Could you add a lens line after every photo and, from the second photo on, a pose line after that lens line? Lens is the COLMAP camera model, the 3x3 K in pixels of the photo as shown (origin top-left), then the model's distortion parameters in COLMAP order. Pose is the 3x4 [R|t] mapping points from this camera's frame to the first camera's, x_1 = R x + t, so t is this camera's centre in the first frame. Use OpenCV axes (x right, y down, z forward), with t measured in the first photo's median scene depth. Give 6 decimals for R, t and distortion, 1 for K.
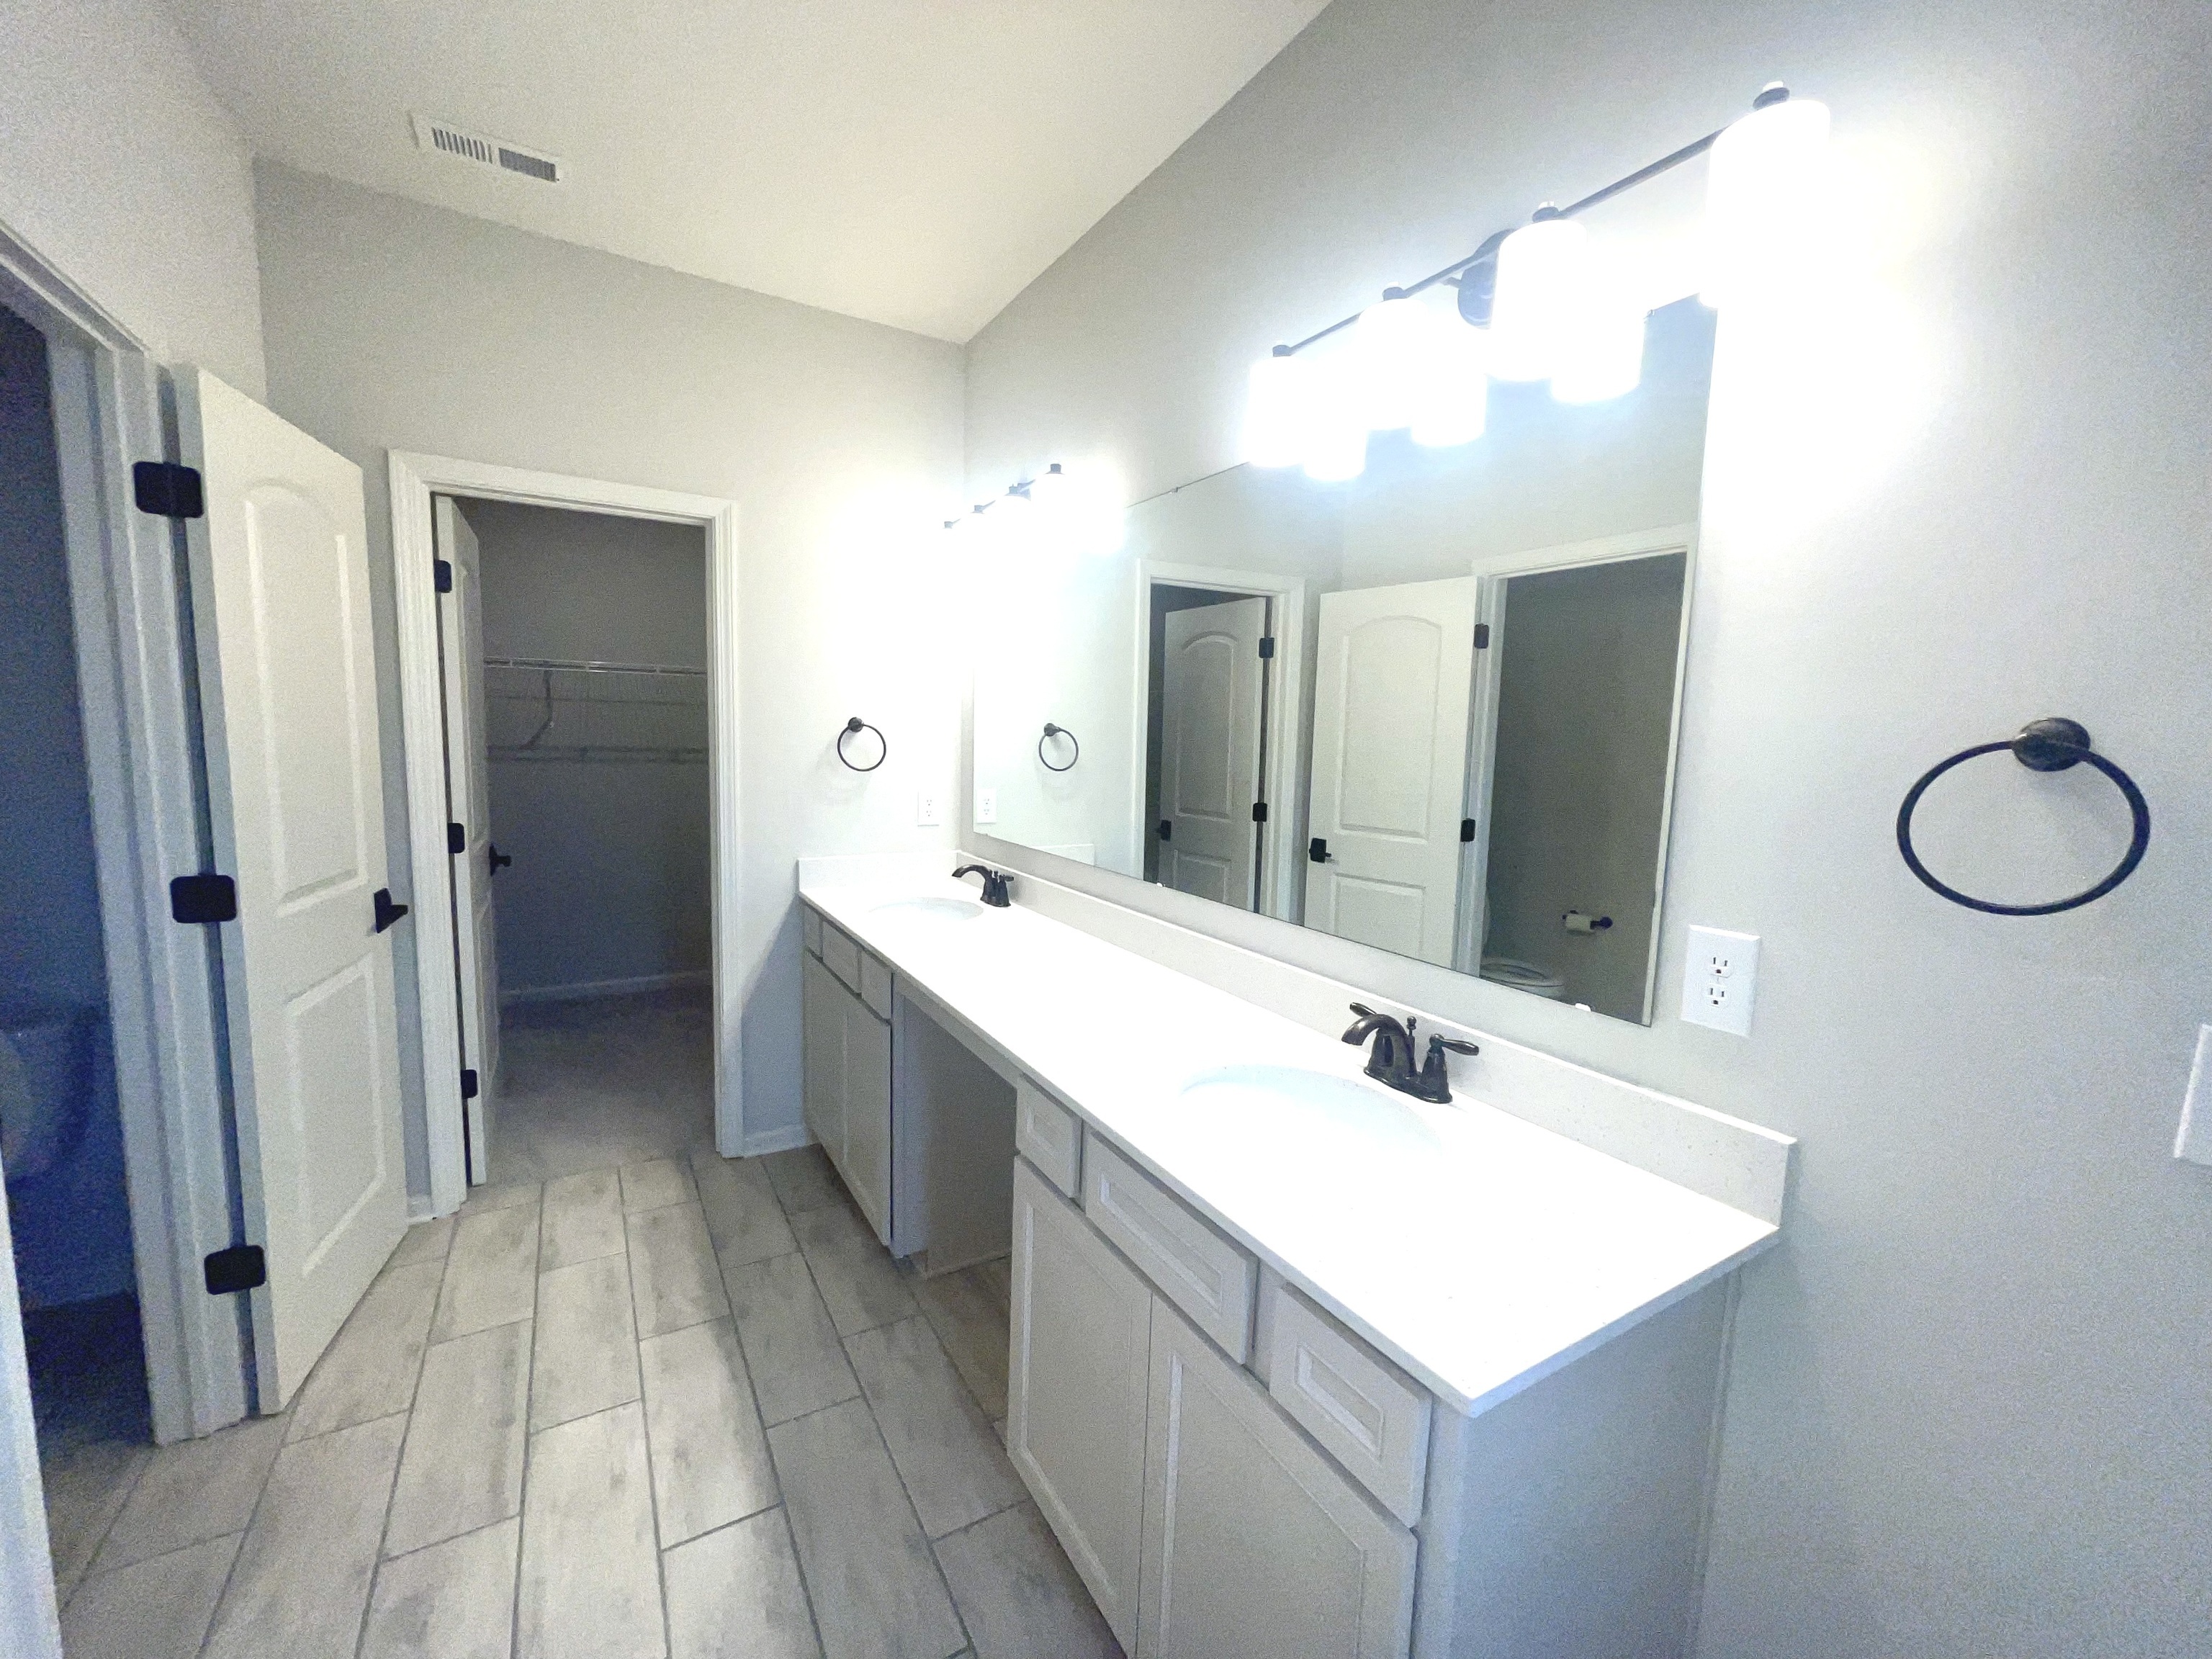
lens RADIAL K [[878.3, 0, 1092.5], [0, 878.3, 835.5], [0, 0, 1]] dist [-0.000973, -0.000276]
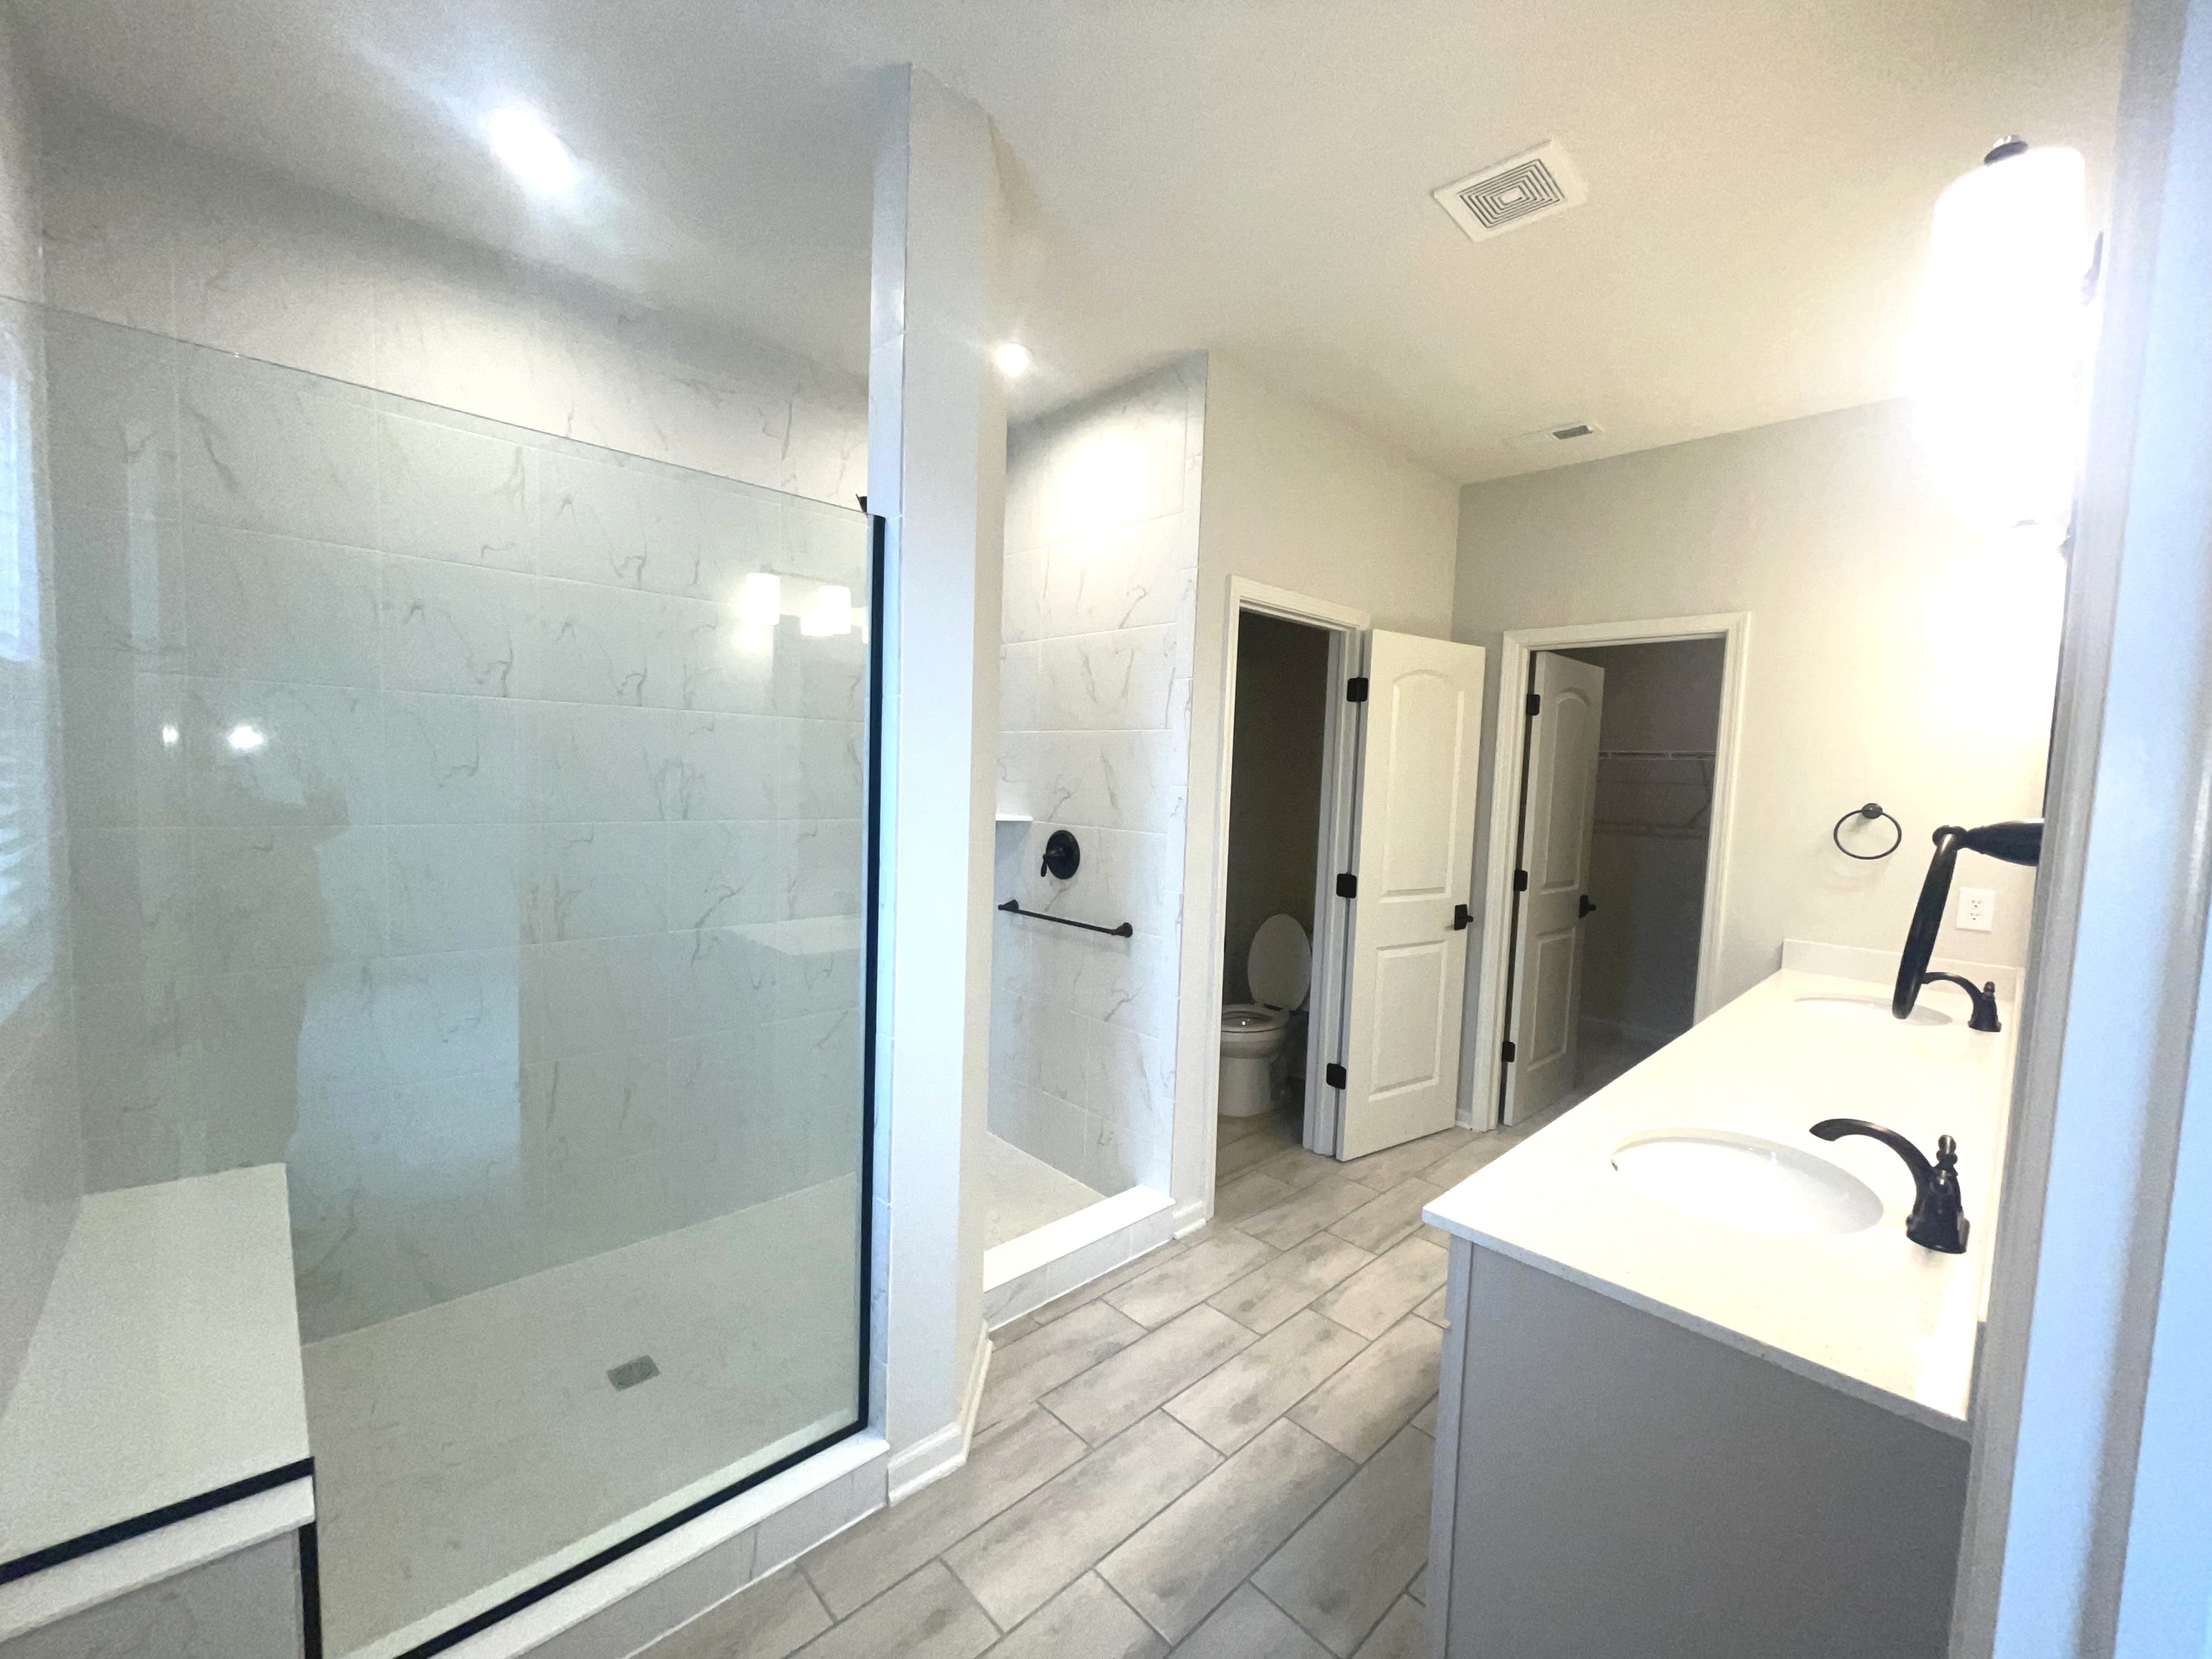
lens RADIAL K [[898.6, 0, 1108.0], [0, 898.6, 826.2], [0, 0, 1]] dist [0.001293, -0.000066]
pose [[0.225541, 0.039548, -0.973431, 0.675815], [-0.140939, 0.989989, 0.007565, -0.001128], [0.963985, 0.135488, 0.228857, -0.020848]]
